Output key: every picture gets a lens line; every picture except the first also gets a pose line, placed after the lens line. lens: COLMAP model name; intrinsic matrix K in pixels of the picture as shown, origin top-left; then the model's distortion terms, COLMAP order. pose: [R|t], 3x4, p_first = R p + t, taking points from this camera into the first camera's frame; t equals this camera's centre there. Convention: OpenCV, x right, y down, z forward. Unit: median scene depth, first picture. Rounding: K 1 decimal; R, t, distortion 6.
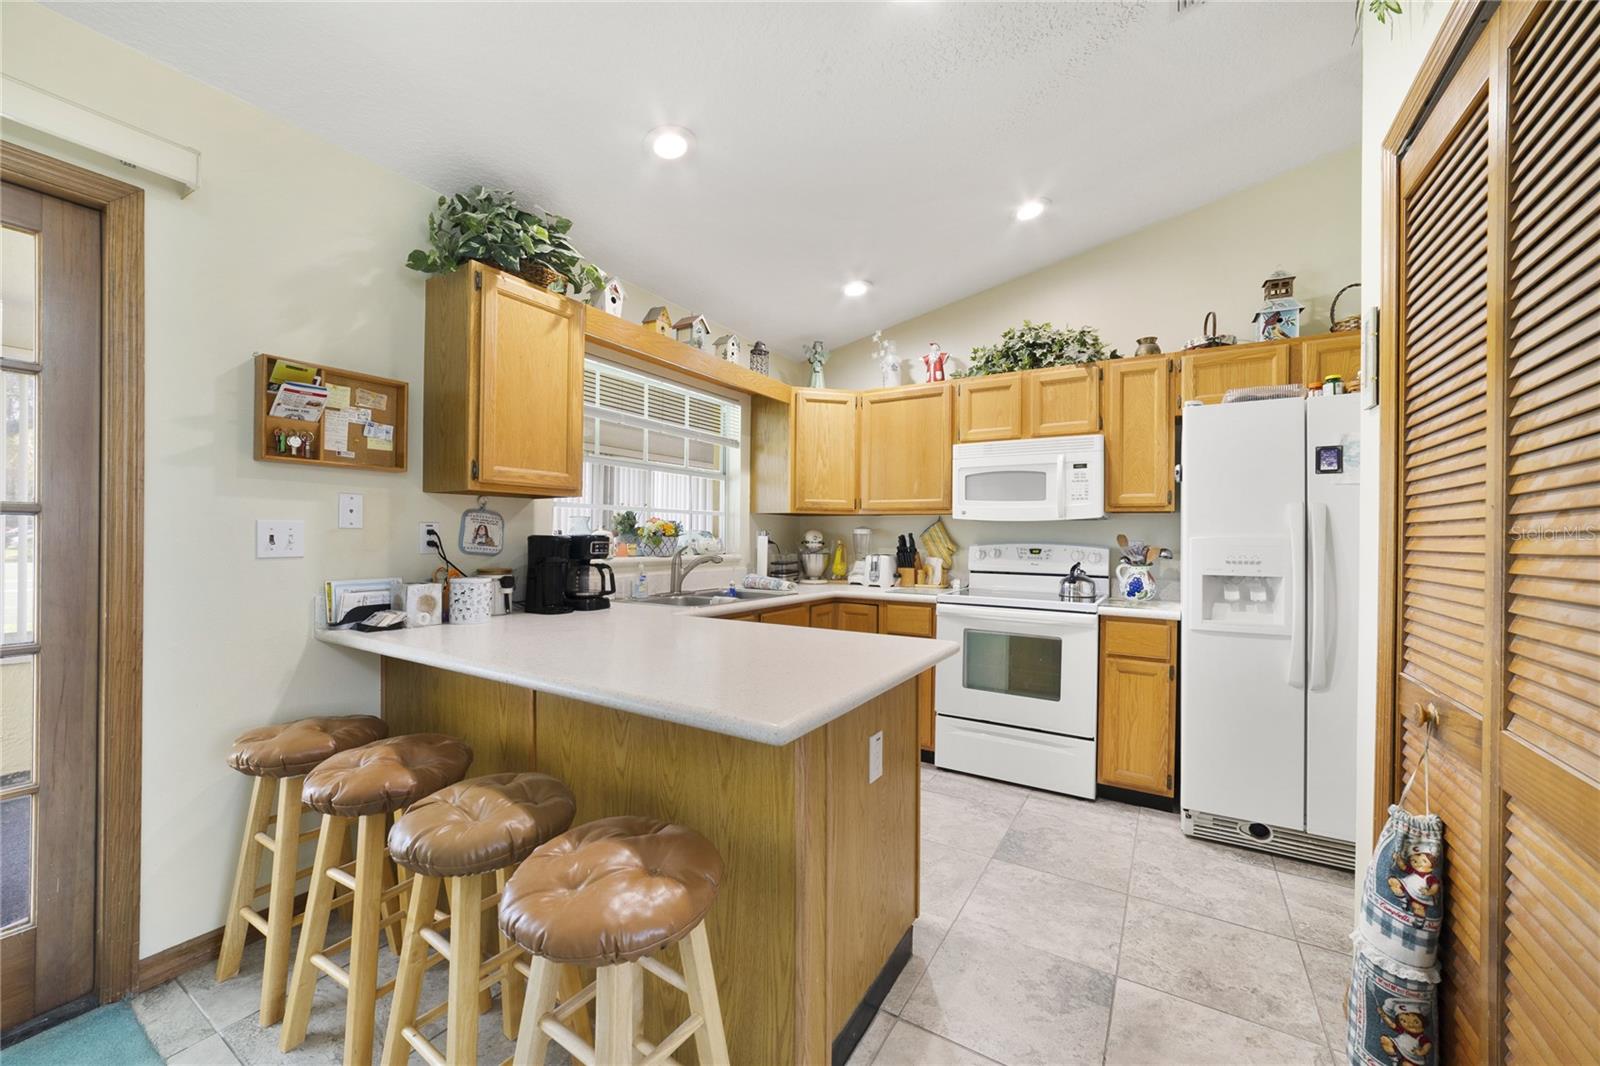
lens RADIAL K [[613.7, 0, 803.5], [0, 613.7, 534.8], [0, 0, 1]] dist [-0.027046, 0.010914]
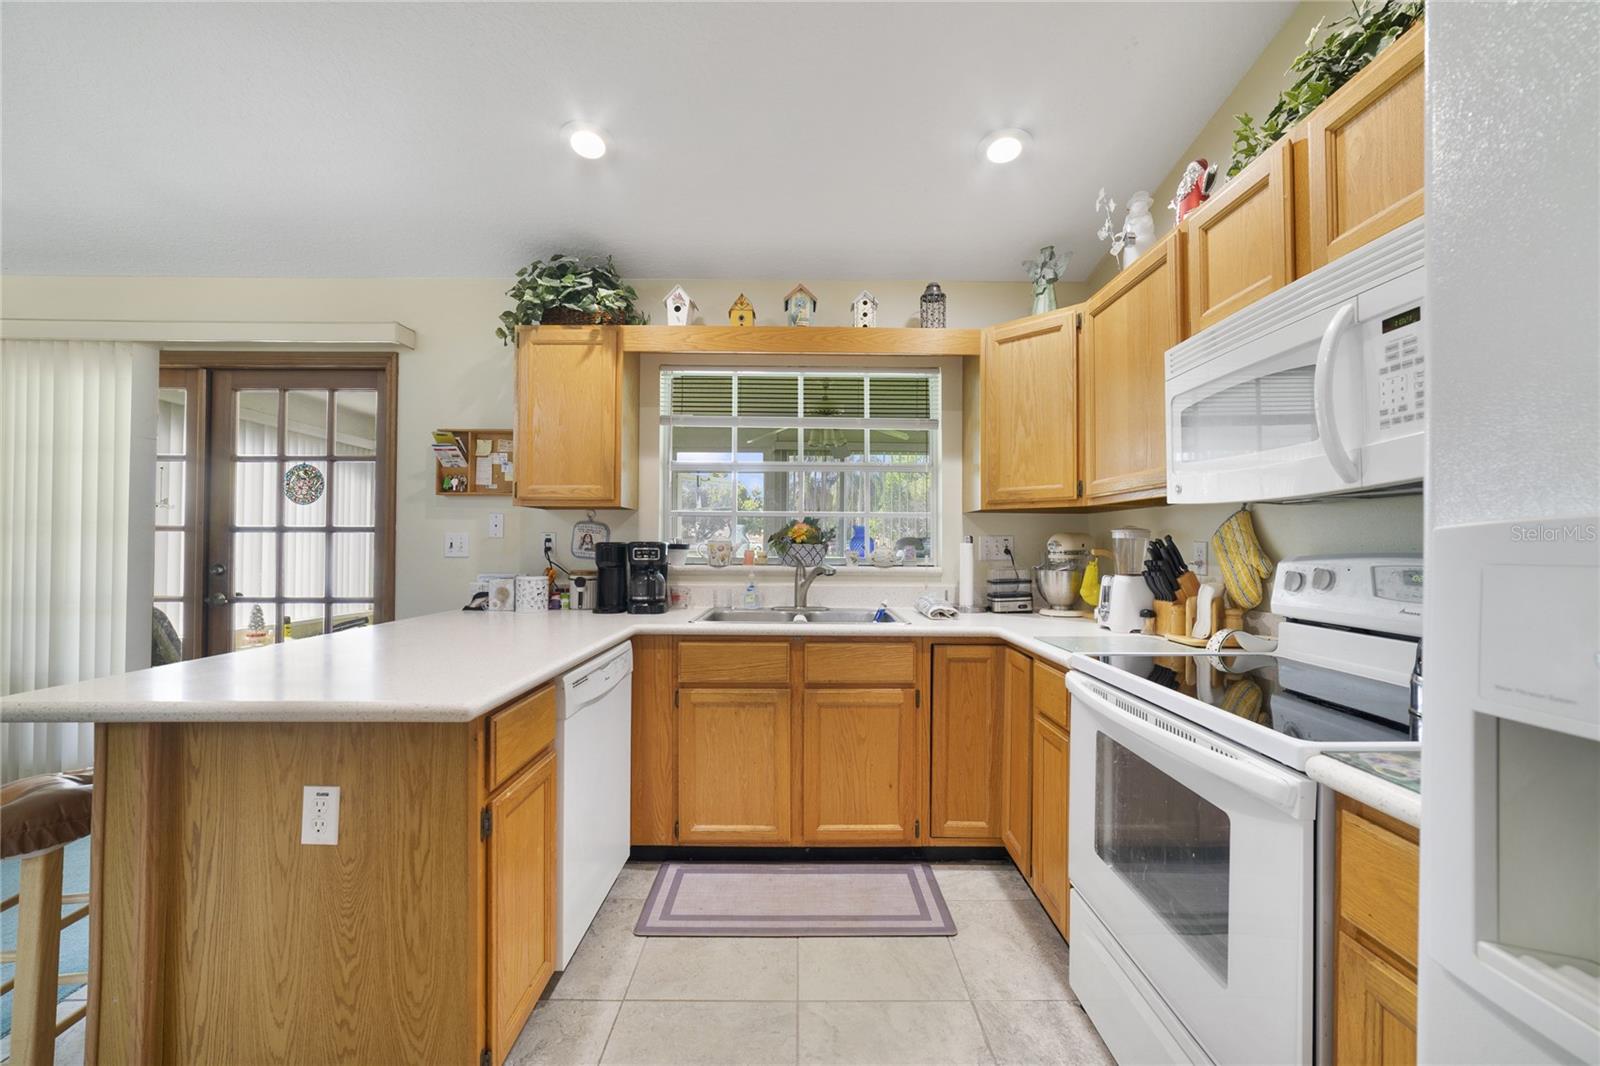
lens RADIAL K [[613.7, 0, 803.5], [0, 613.7, 534.8], [0, 0, 1]] dist [-0.027046, 0.010914]
pose [[0.528294, -0.018710, -0.848856, 0.538637], [0.002231, 0.999784, -0.020649, 0.008403], [0.849059, 0.009015, 0.528221, 0.536905]]
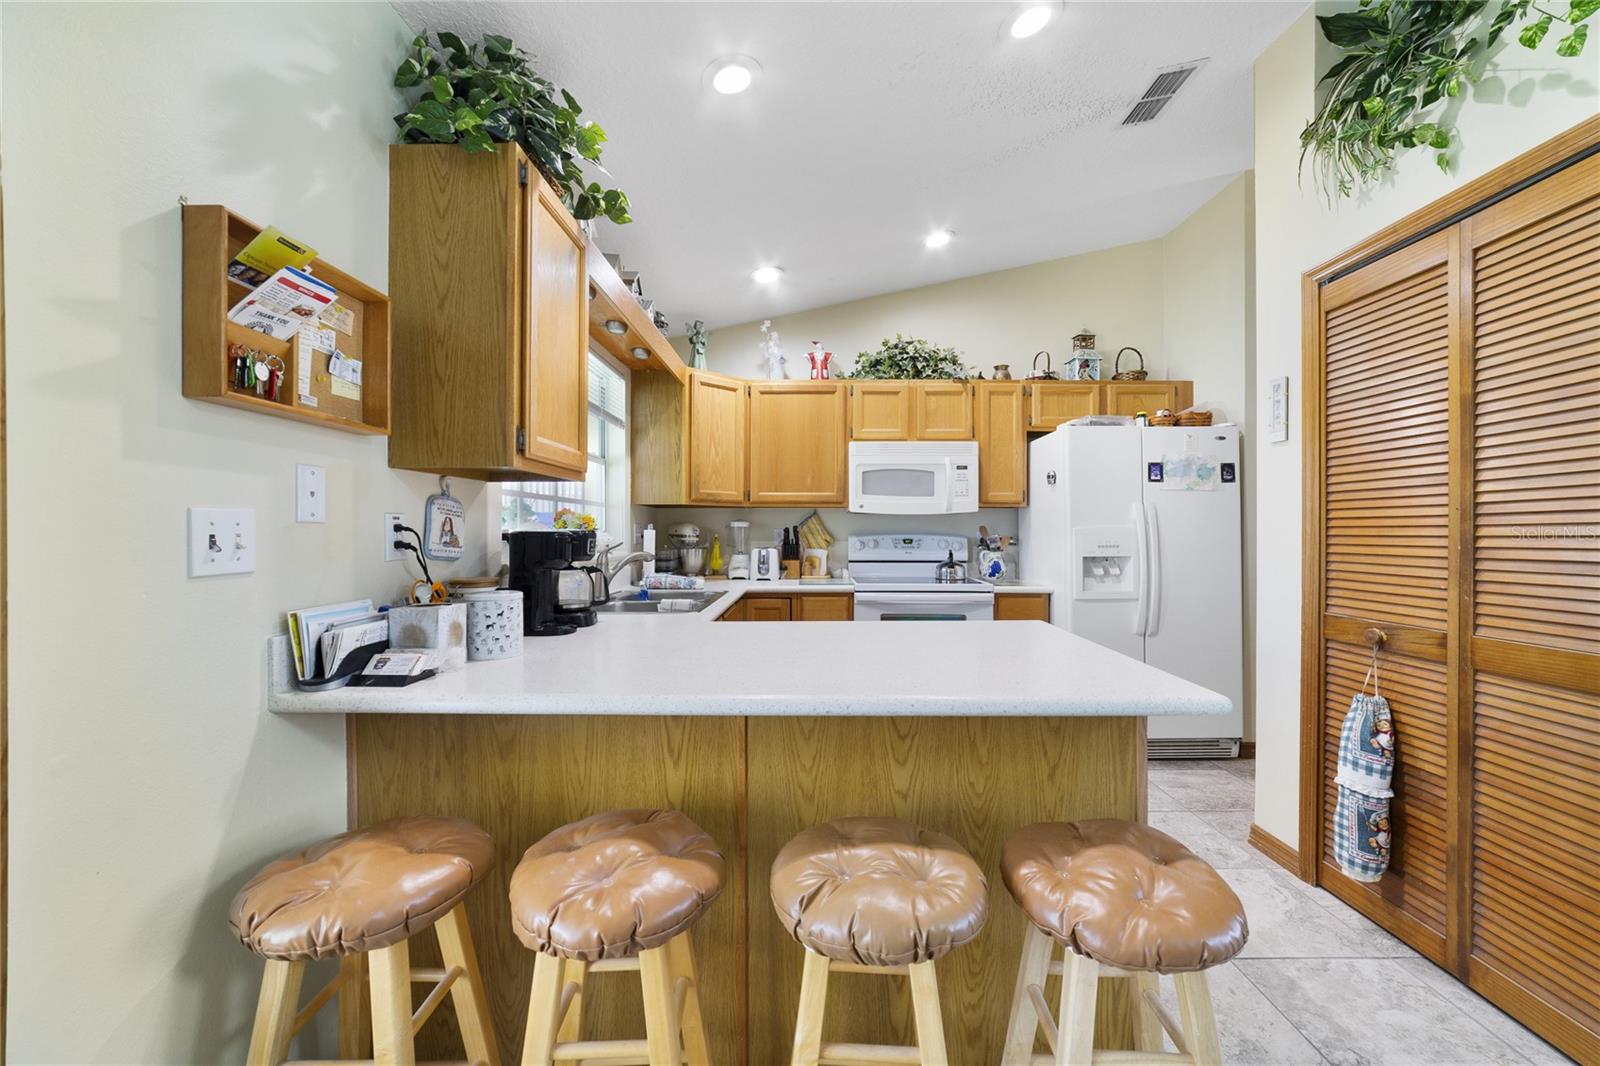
lens RADIAL K [[613.7, 0, 803.5], [0, 613.7, 534.8], [0, 0, 1]] dist [-0.027046, 0.010914]
pose [[0.858468, -0.012796, 0.512707, -0.397673], [0.006469, 0.999879, 0.014124, -0.002255], [-0.512826, -0.008808, 0.858447, 0.140075]]
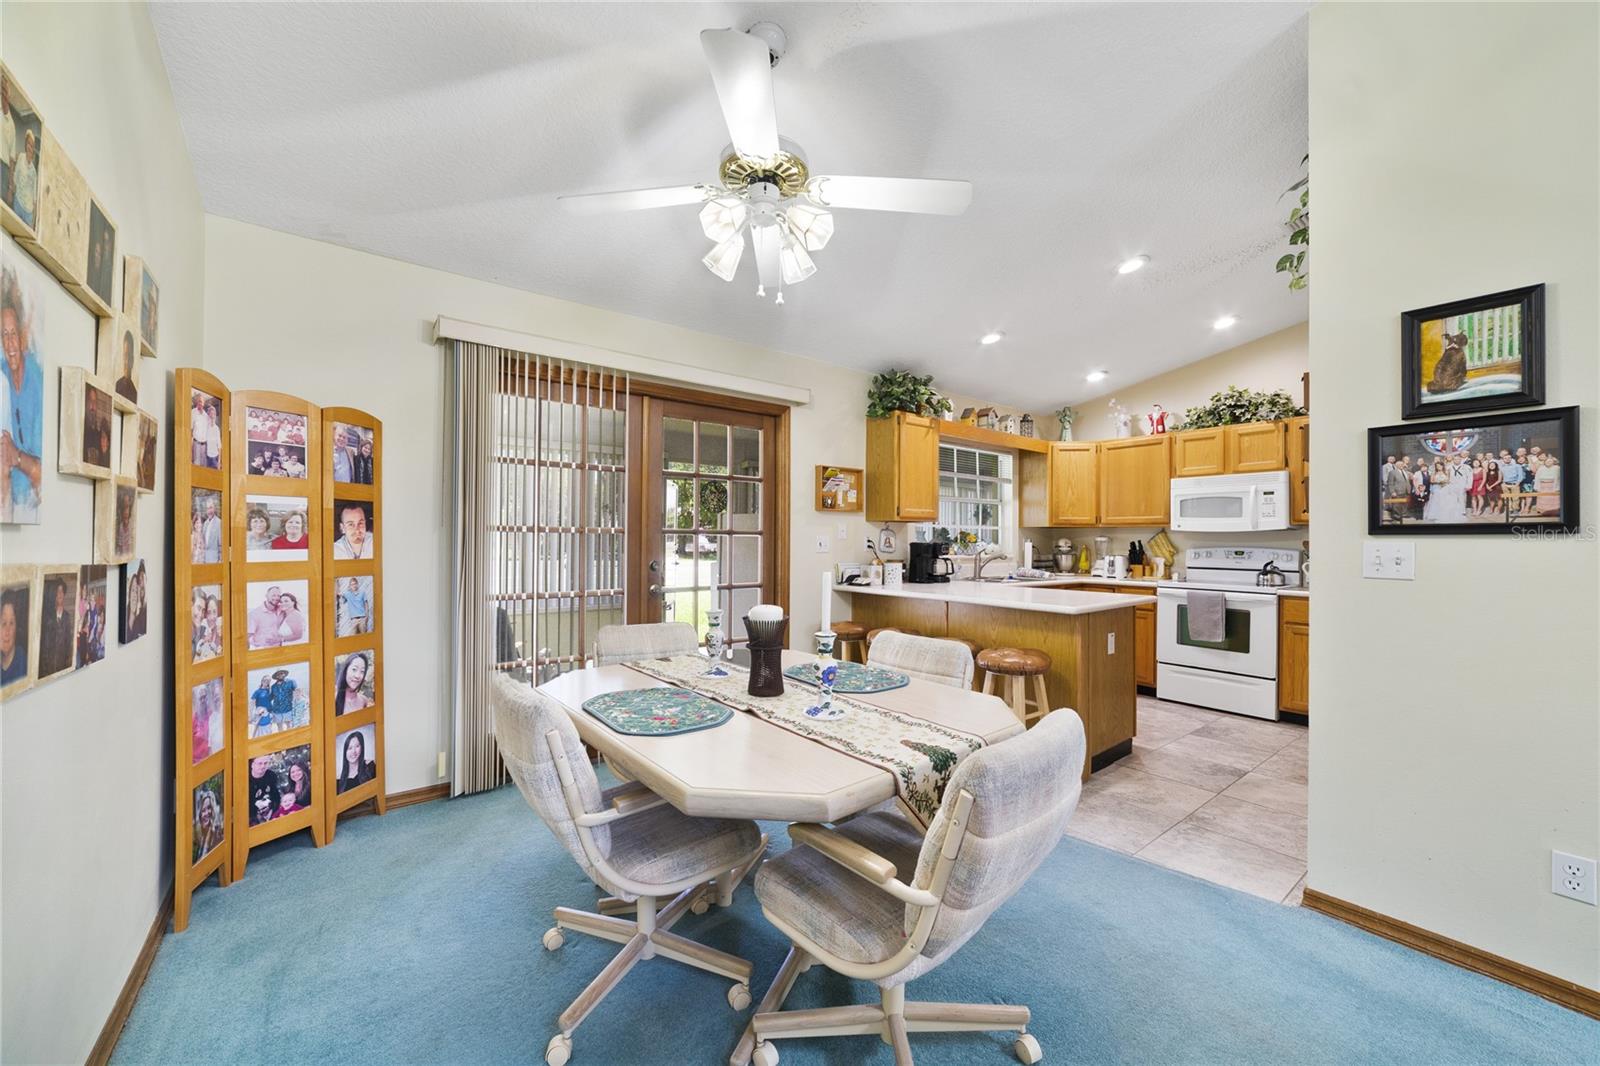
lens RADIAL K [[613.7, 0, 803.5], [0, 613.7, 534.8], [0, 0, 1]] dist [-0.027046, 0.010914]
pose [[0.937525, -0.005621, -0.347872, -0.073314], [0.002198, 0.999945, -0.010233, -0.002687], [0.347911, 0.008829, 0.937486, -0.687153]]
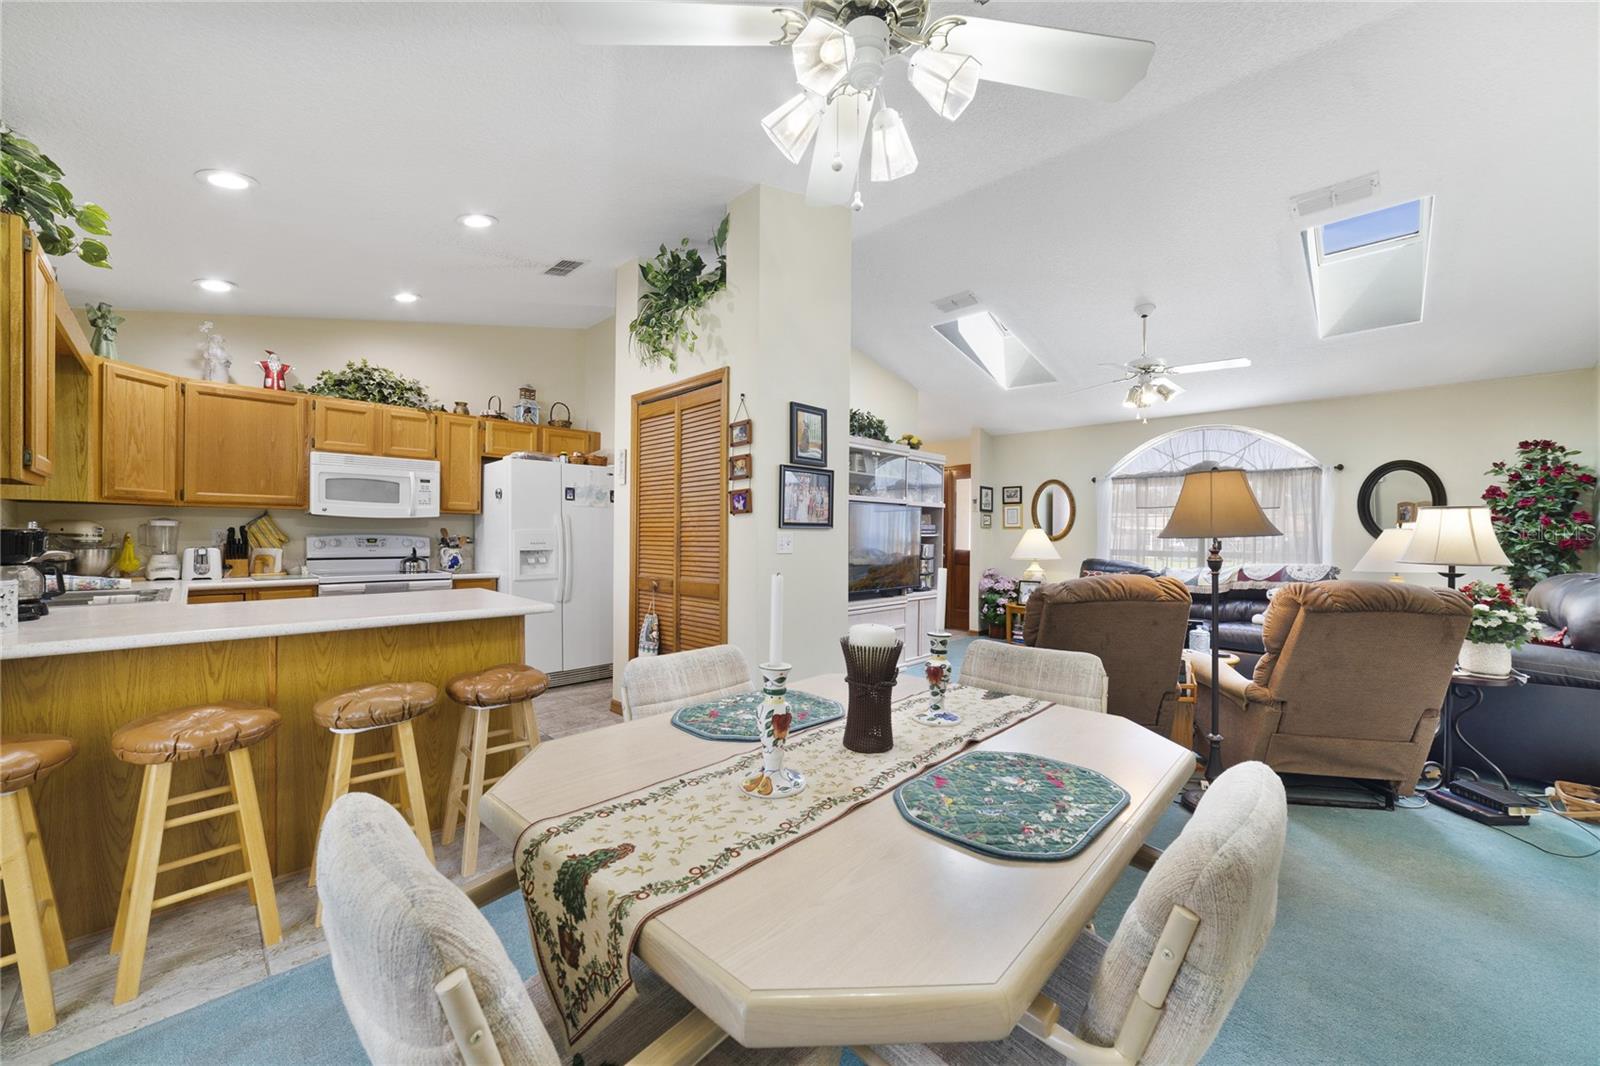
lens RADIAL K [[613.7, 0, 803.5], [0, 613.7, 534.8], [0, 0, 1]] dist [-0.027046, 0.010914]
pose [[0.220215, -0.008770, 0.975412, -0.737179], [-0.008442, 0.999905, 0.010896, -0.007616], [-0.975415, -0.010634, 0.220120, -0.194321]]
